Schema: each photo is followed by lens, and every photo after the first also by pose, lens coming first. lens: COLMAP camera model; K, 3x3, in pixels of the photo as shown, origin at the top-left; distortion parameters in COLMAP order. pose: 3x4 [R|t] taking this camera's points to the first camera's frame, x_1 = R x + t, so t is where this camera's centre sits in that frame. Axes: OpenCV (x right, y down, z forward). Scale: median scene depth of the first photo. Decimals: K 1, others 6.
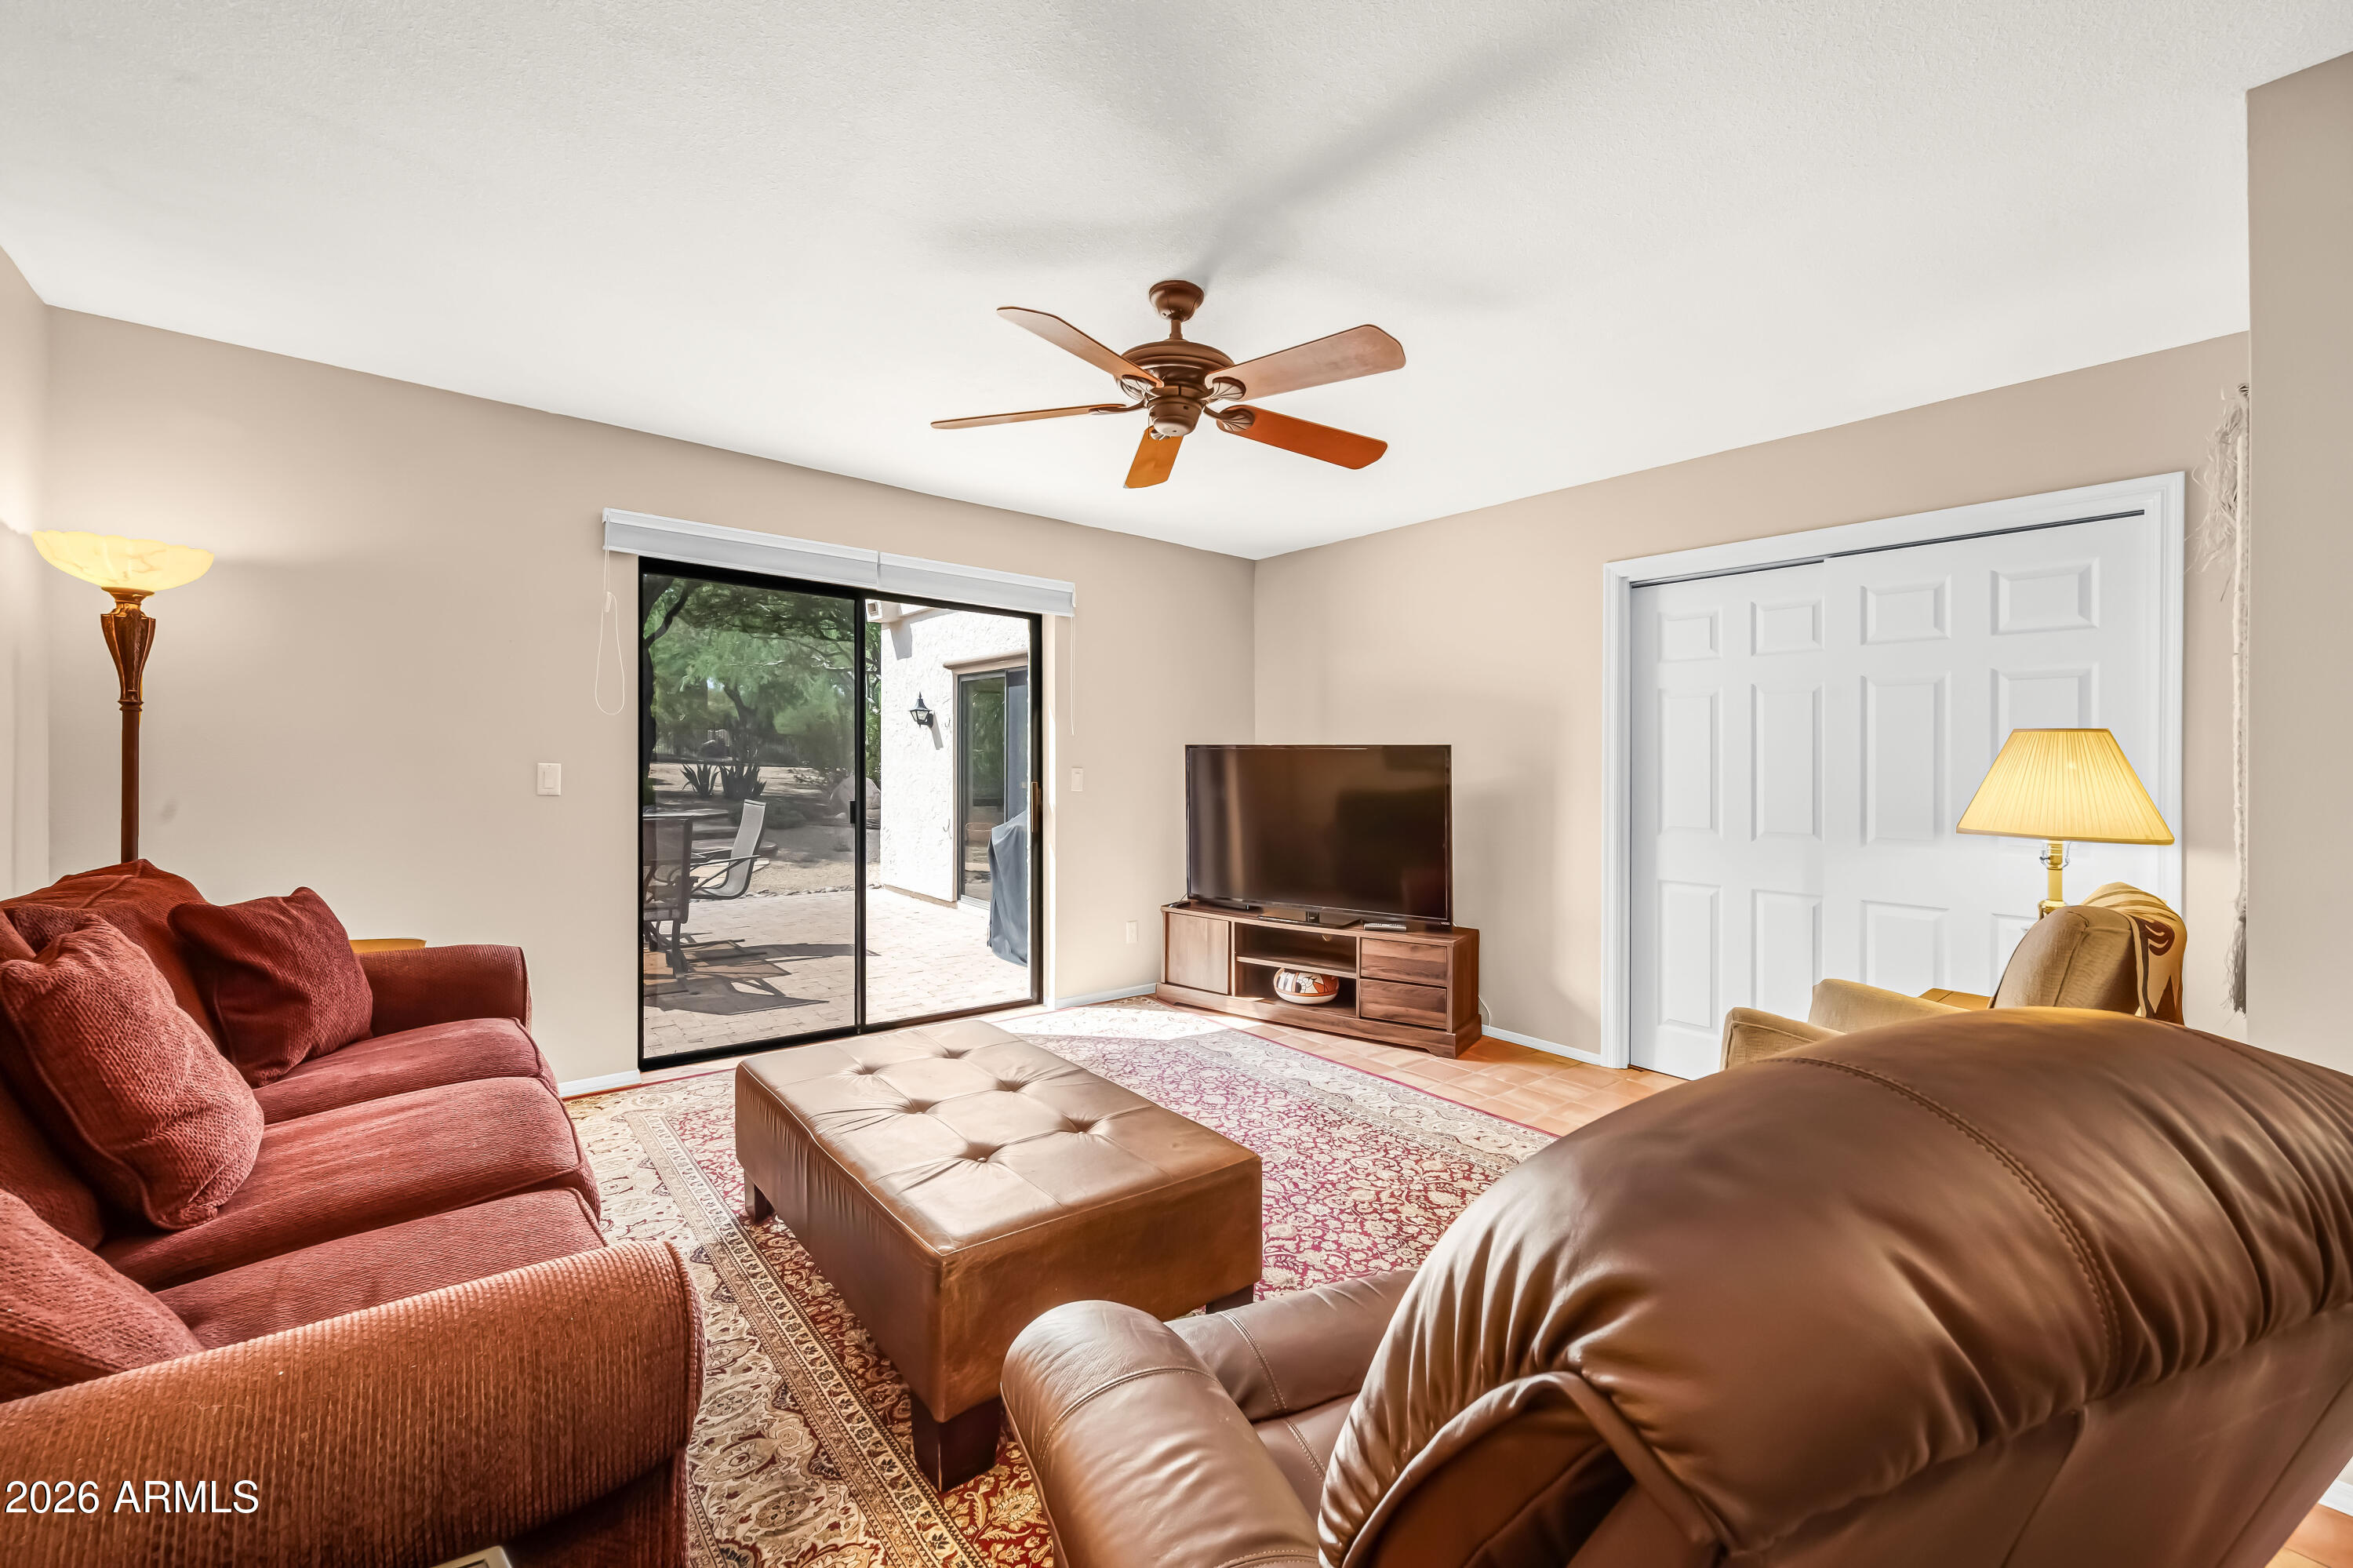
lens RADIAL K [[941.2, 0, 1173.2], [0, 941.2, 752.9], [0, 0, 1]] dist [0.015938, -0.000036]
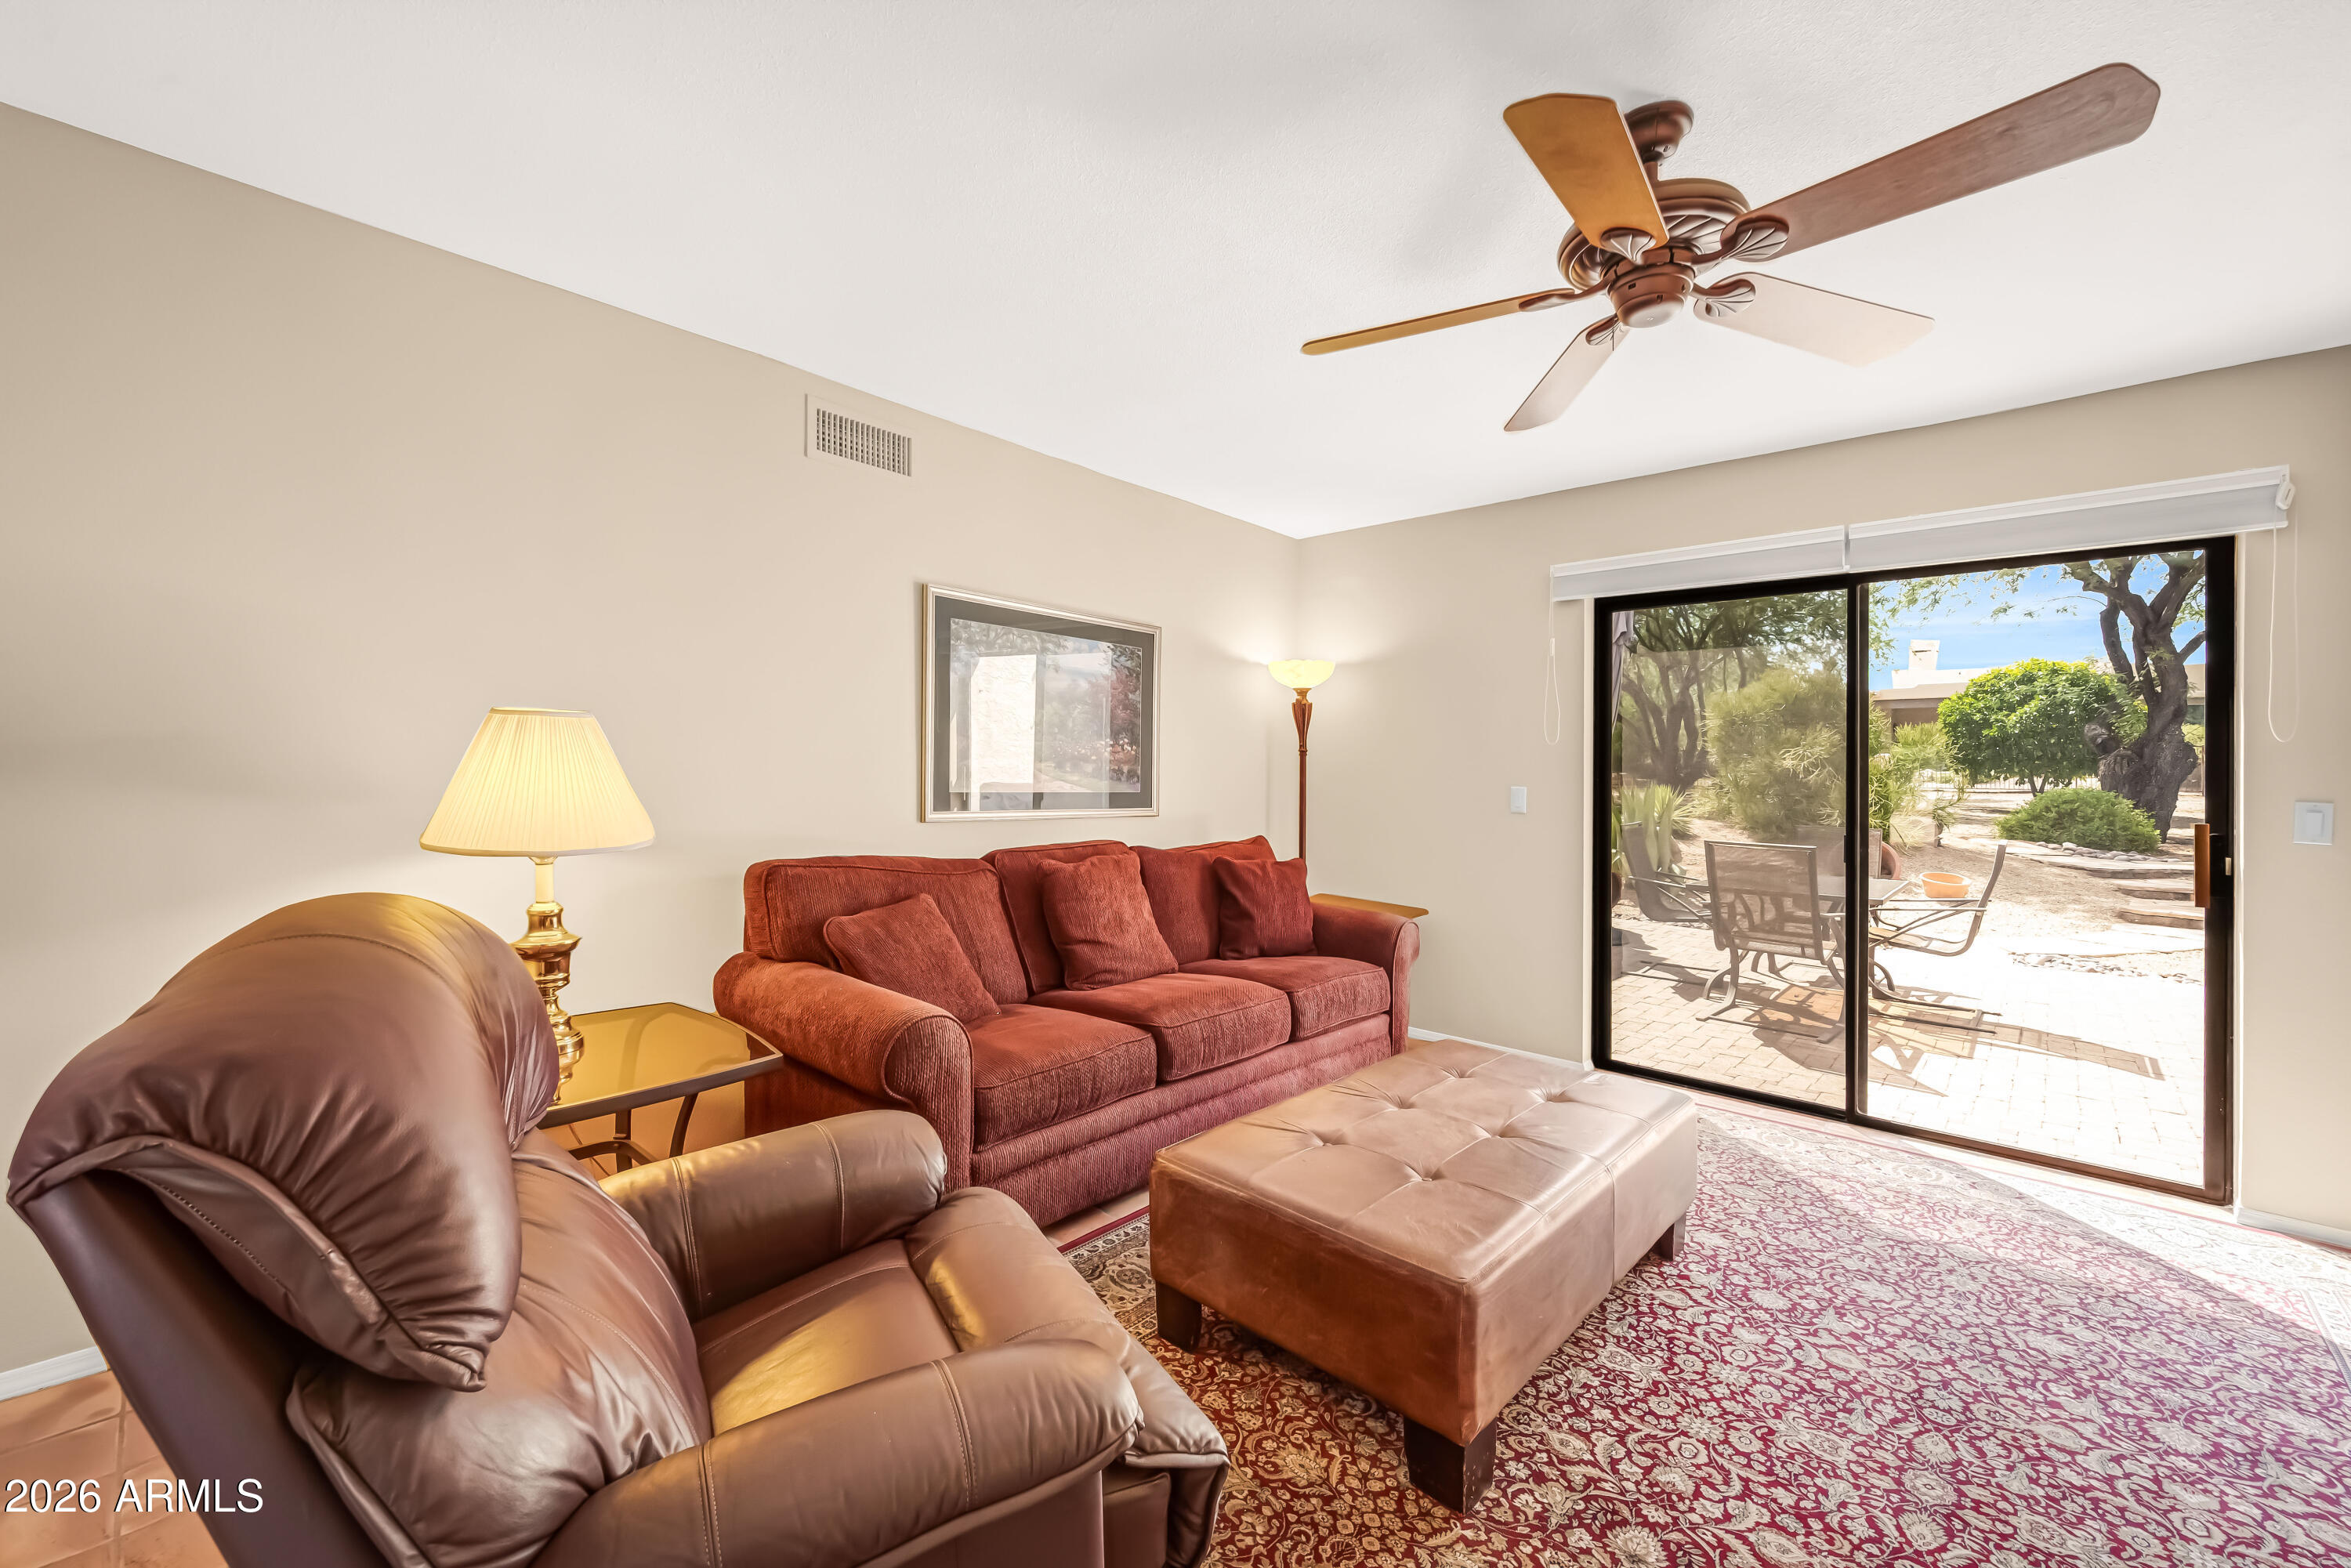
lens RADIAL K [[937.6, 0, 1175.5], [0, 937.6, 784.0], [0, 0, 1]] dist [-0.002754, -0.000530]
pose [[0.142427, -0.004361, -0.989796, 0.565592], [-0.001667, 0.999988, -0.004645, 0.016624], [0.989804, 0.002311, 0.142418, 0.461522]]
